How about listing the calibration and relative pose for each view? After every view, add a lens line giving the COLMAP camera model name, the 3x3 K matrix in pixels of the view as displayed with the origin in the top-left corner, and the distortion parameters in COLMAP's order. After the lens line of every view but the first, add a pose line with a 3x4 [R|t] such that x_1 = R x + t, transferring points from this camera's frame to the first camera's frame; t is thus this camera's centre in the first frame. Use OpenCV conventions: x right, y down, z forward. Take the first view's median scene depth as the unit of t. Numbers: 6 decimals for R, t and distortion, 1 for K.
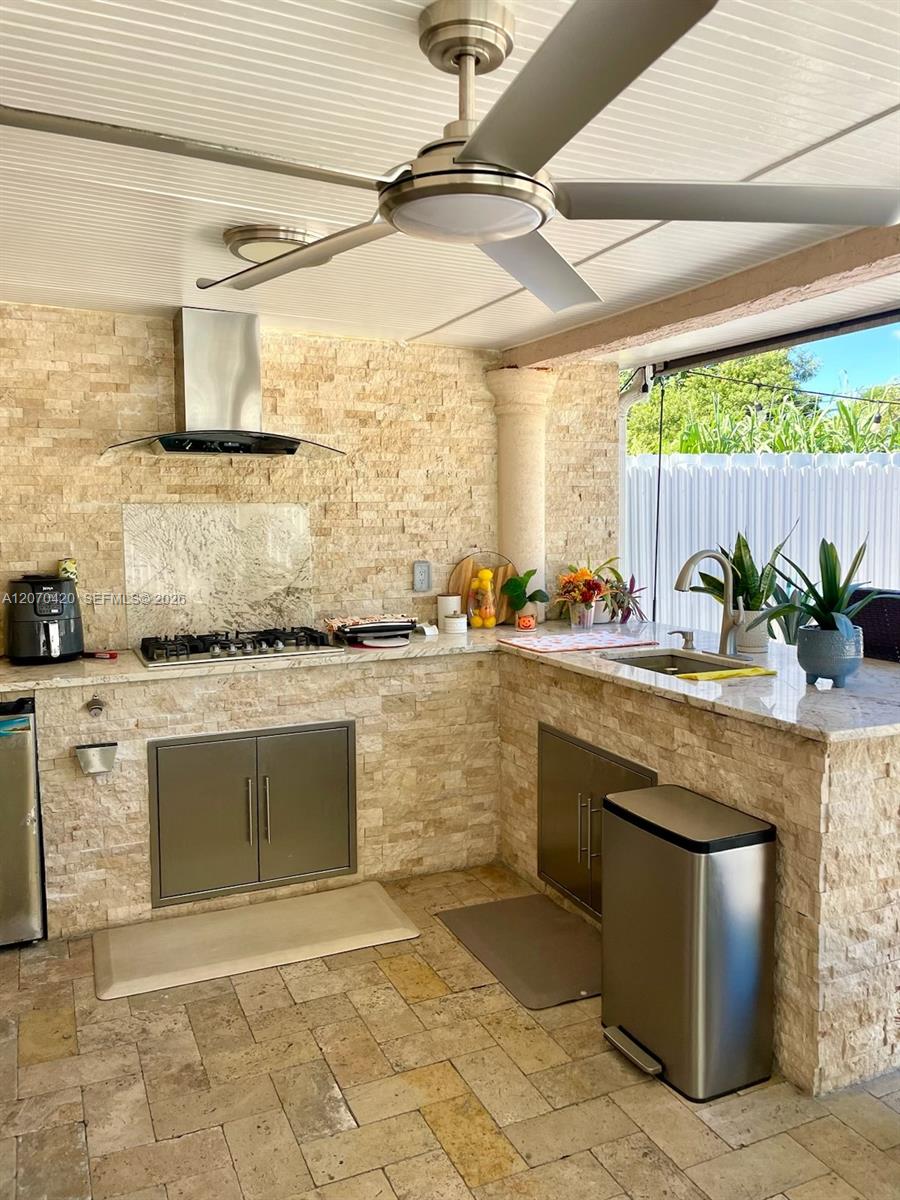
lens RADIAL K [[899.8, 0, 450.0], [0, 899.8, 600.0], [0, 0, 1]] dist [0.051174, -0.005513]
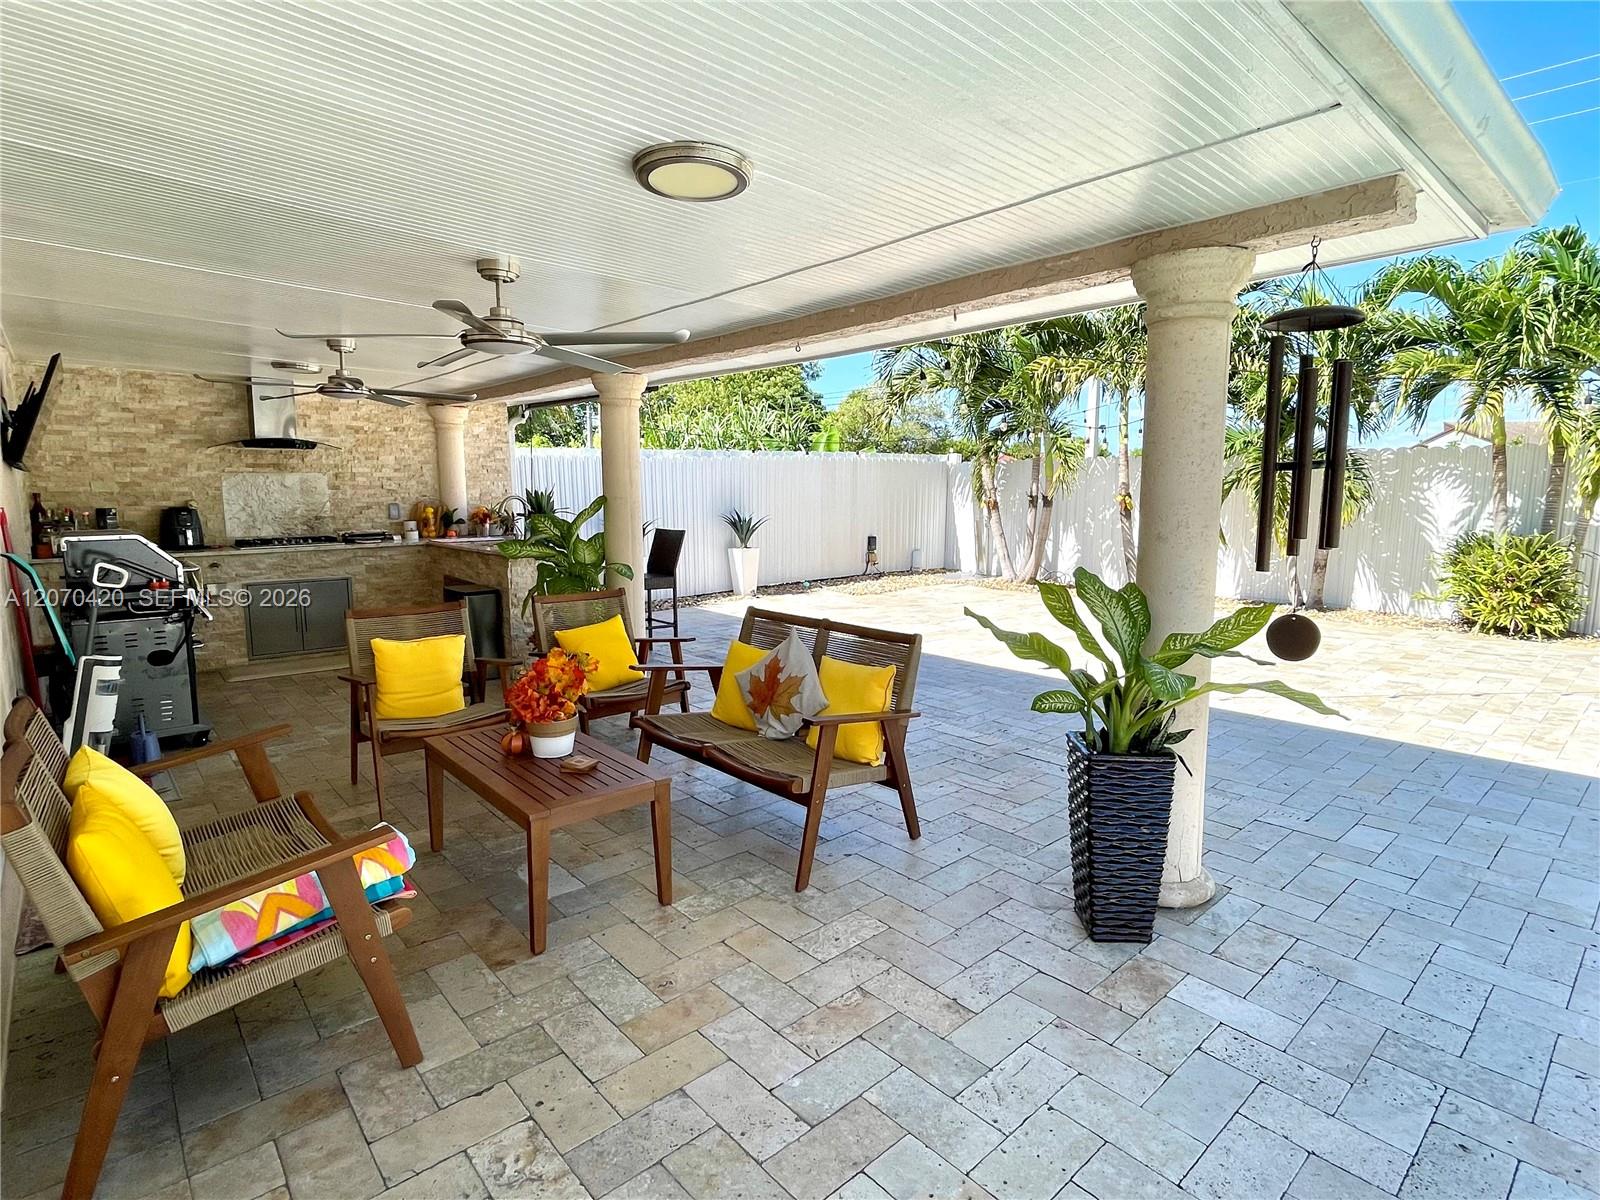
lens RADIAL K [[828.6, 0, 800.0], [0, 828.6, 600.0], [0, 0, 1]] dist [-0.022189, 0.000725]
pose [[0.954464, -0.030977, 0.296714, 0.304357], [0.018454, 0.998820, 0.044916, 0.113866], [-0.297756, -0.037395, 0.953909, -1.084801]]
